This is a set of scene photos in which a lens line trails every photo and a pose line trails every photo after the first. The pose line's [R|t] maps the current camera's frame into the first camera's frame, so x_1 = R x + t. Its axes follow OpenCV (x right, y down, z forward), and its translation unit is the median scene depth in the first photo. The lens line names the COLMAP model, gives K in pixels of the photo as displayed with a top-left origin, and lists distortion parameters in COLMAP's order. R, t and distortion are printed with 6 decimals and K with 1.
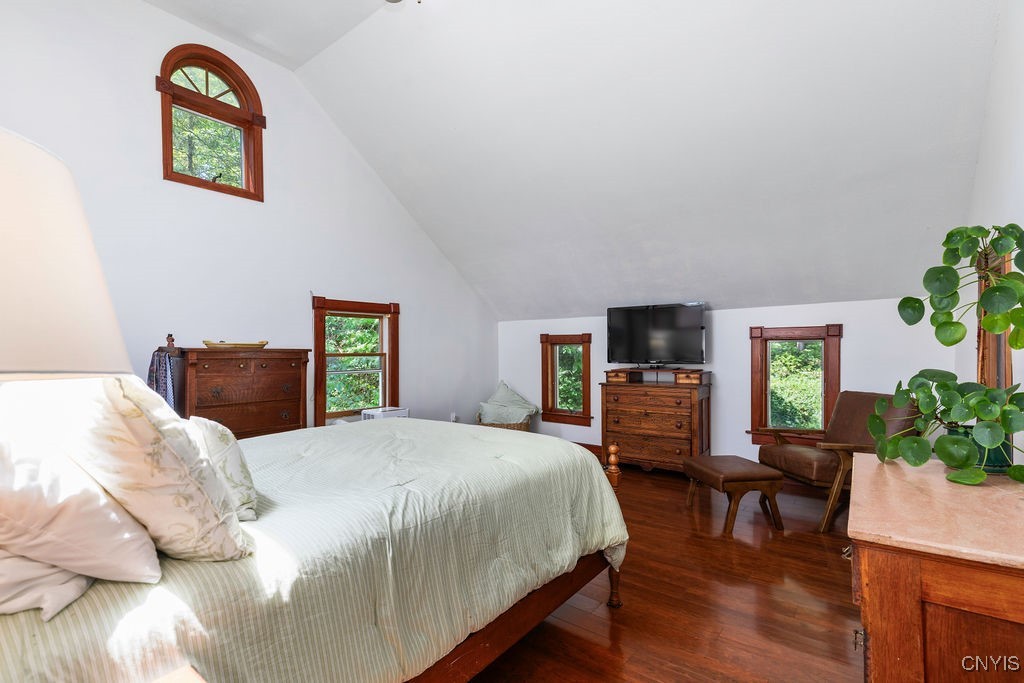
lens RADIAL K [[471.7, 0, 512.0], [0, 471.7, 341.5], [0, 0, 1]] dist [0.001593, 0.000351]
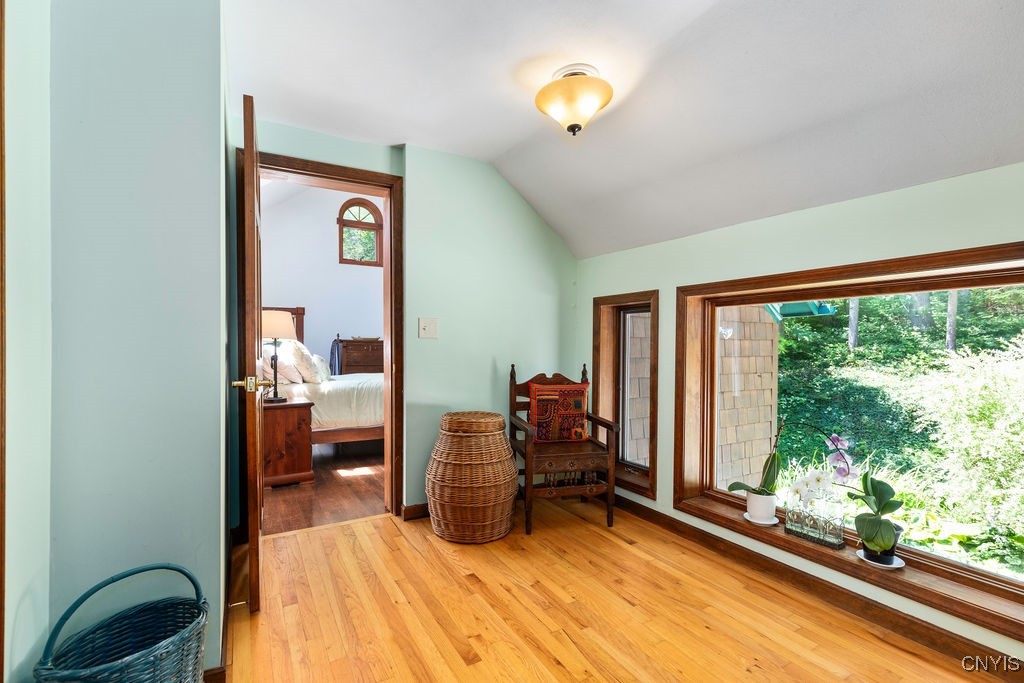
lens RADIAL K [[458.4, 0, 512.0], [0, 458.4, 341.5], [0, 0, 1]] dist [-0.000232, 0.000009]
pose [[0.929264, 0.005348, -0.369378, 0.810719], [-0.003835, 0.999981, 0.004831, 0.007961], [0.369396, -0.003072, 0.929267, -0.700244]]
